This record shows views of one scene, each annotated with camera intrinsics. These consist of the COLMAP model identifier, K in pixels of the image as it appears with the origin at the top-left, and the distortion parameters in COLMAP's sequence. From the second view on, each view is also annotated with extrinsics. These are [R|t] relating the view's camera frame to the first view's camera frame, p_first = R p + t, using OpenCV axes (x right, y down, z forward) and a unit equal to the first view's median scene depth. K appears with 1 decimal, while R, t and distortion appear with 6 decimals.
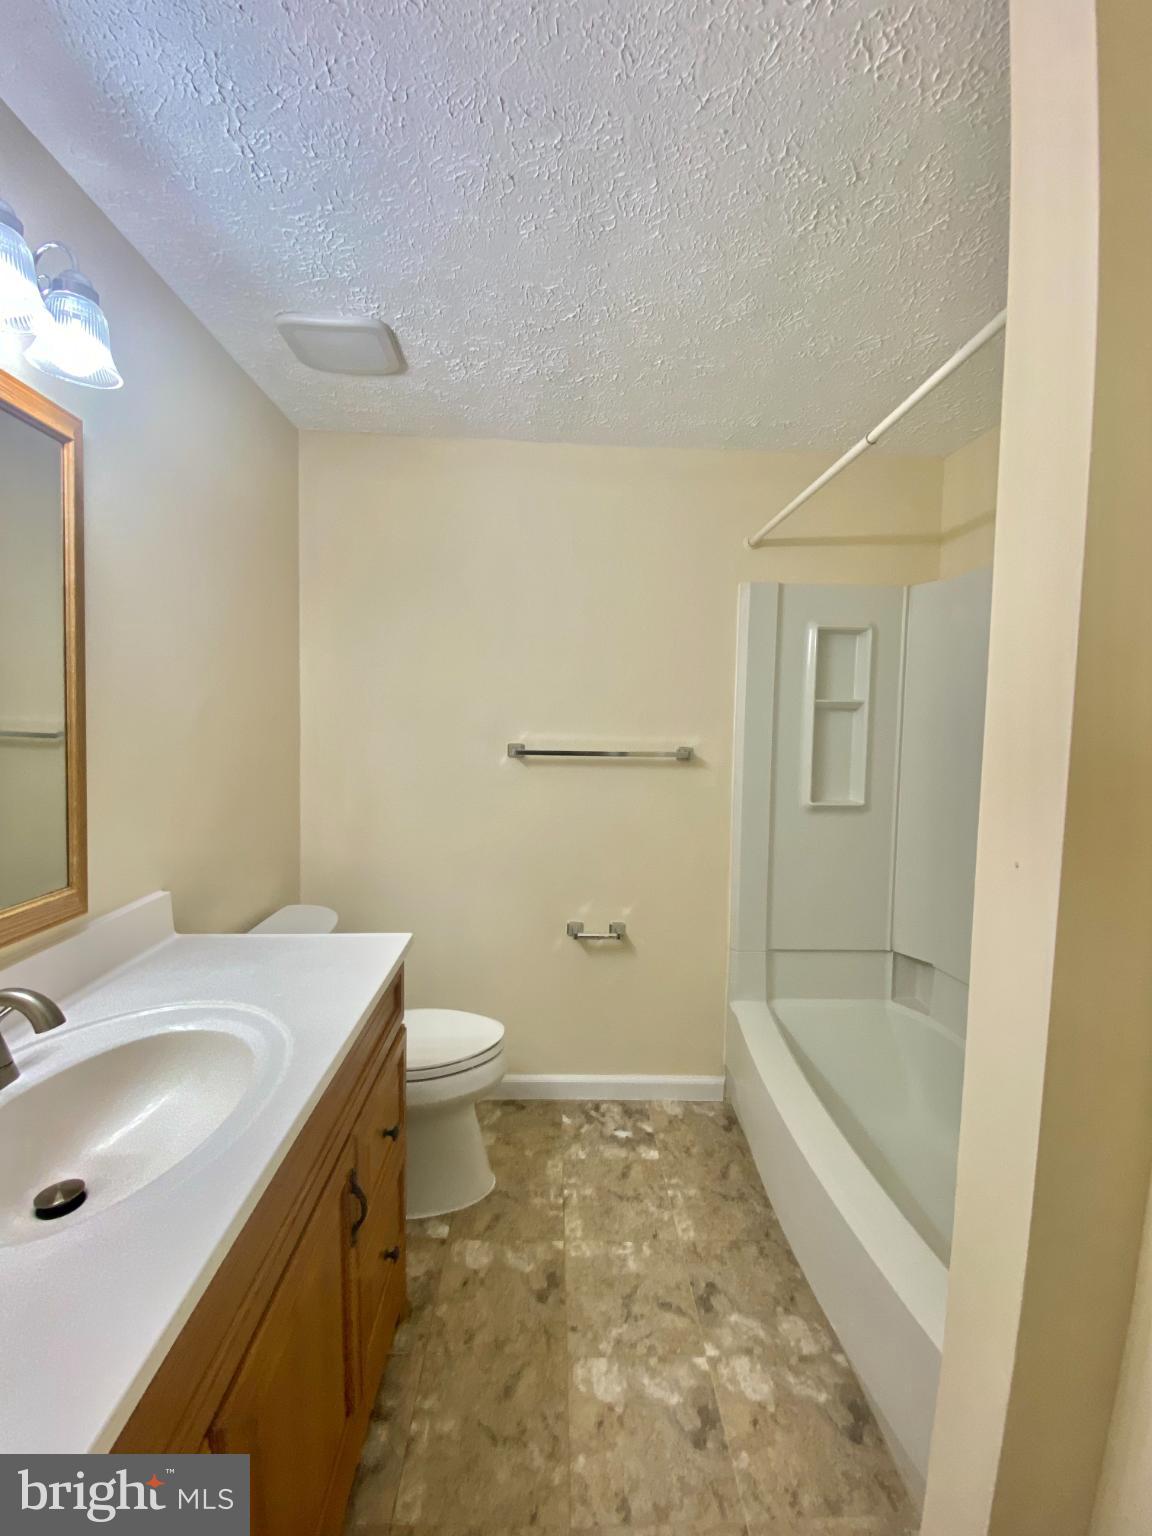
lens RADIAL K [[624.0, 0, 578.7], [0, 624.0, 759.2], [0, 0, 1]] dist [0.009758, -0.015528]
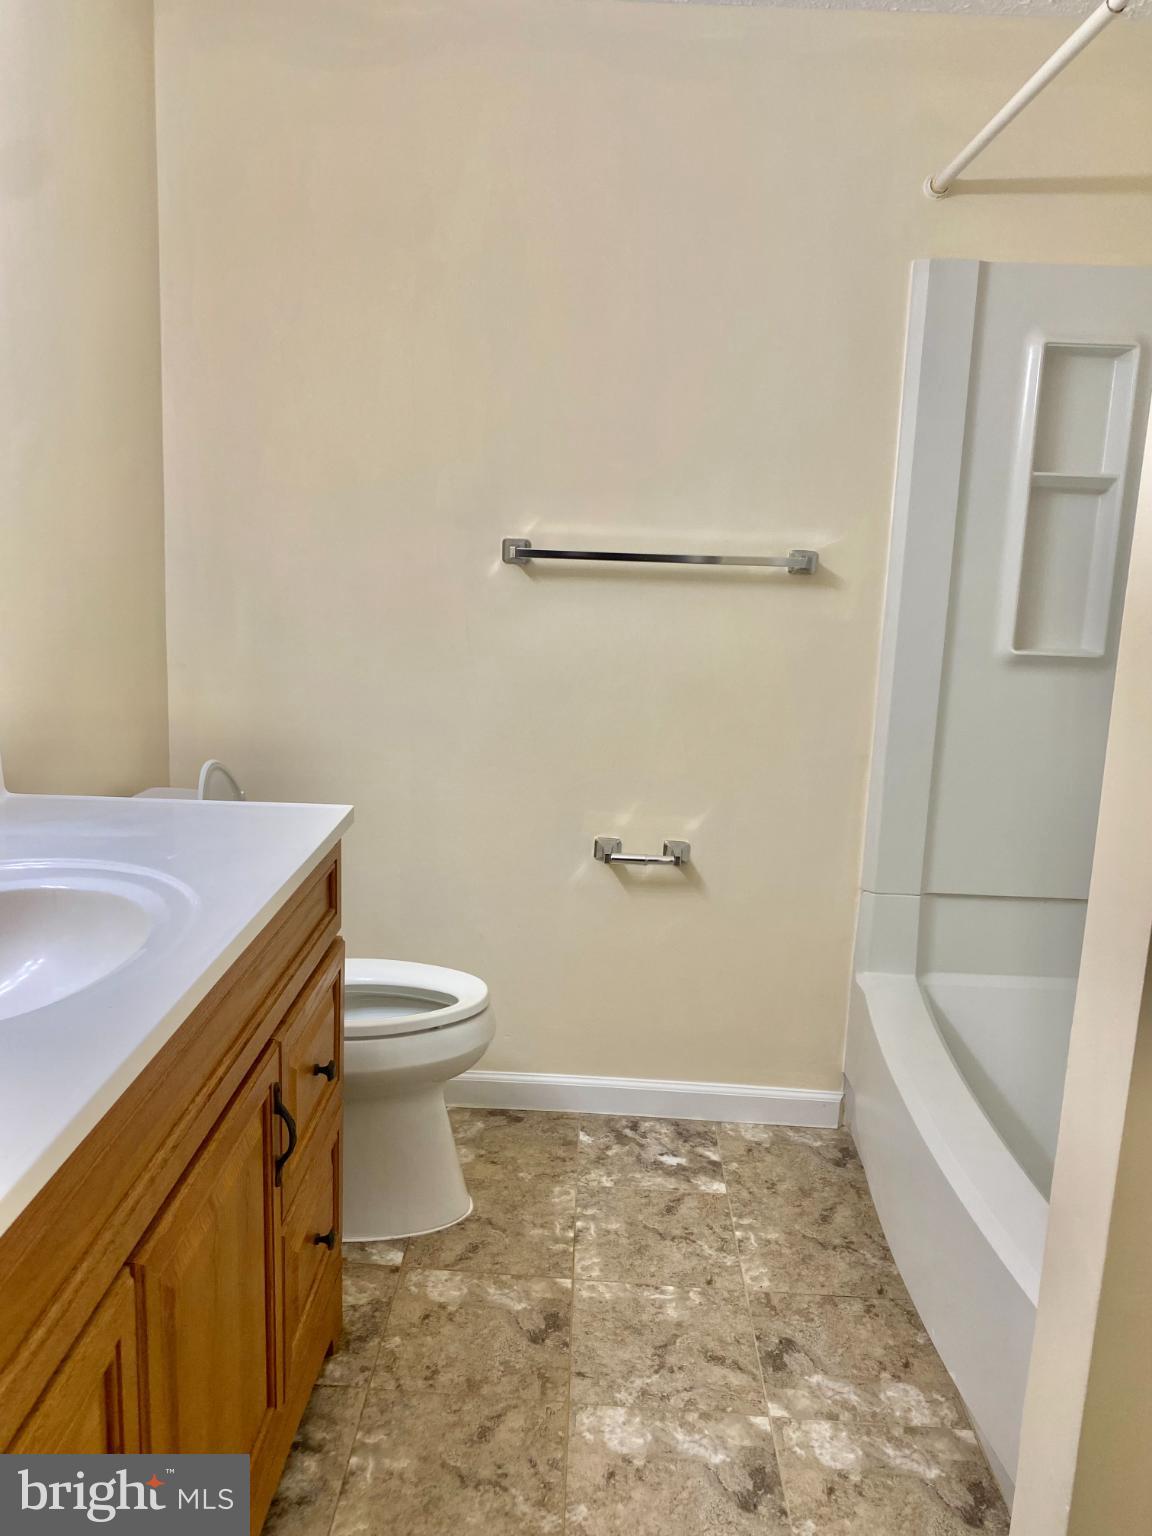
lens RADIAL K [[1174.6, 0, 576.0], [0, 1174.6, 768.0], [0, 0, 1]] dist [0.004673, -0.000982]
pose [[0.998027, 0.029428, -0.055468, 0.034713], [-0.022359, 0.992028, 0.124017, 0.070179], [0.058675, -0.122532, 0.990729, -0.190906]]
